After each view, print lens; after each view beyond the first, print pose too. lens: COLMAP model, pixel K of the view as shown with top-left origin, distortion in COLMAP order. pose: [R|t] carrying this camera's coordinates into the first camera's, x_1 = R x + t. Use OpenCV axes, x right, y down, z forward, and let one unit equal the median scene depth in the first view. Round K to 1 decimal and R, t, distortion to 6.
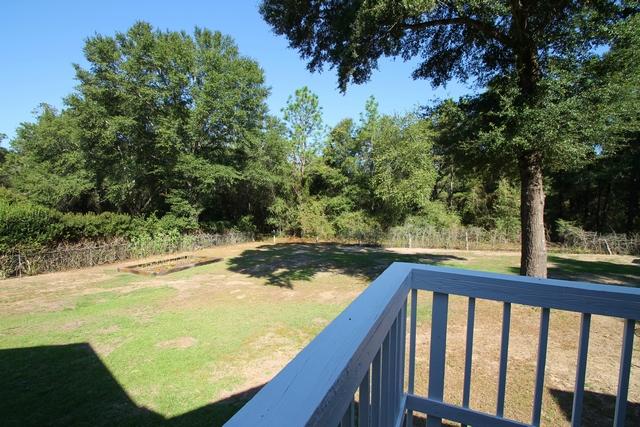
lens RADIAL K [[306.2, 0, 322.7], [0, 306.2, 217.9], [0, 0, 1]] dist [-0.015570, -0.004465]
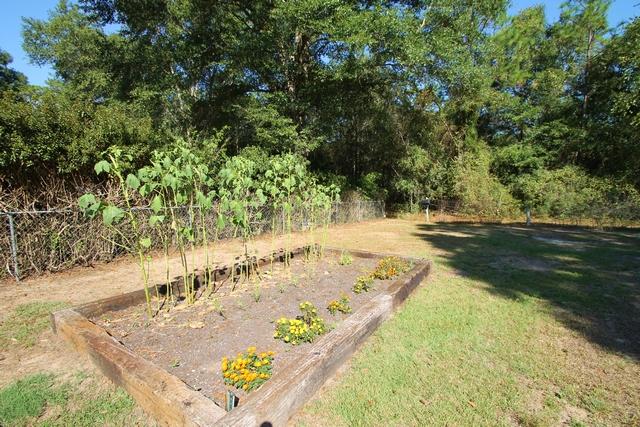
lens RADIAL K [[306.2, 0, 319.4], [0, 306.2, 213.3], [0, 0, 1]] dist [-0.015570, -0.004465]
pose [[0.979102, 0.017315, -0.202634, -0.194349], [-0.008776, 0.999038, 0.042962, 0.038923], [0.203183, -0.040286, 0.978312, 0.356494]]
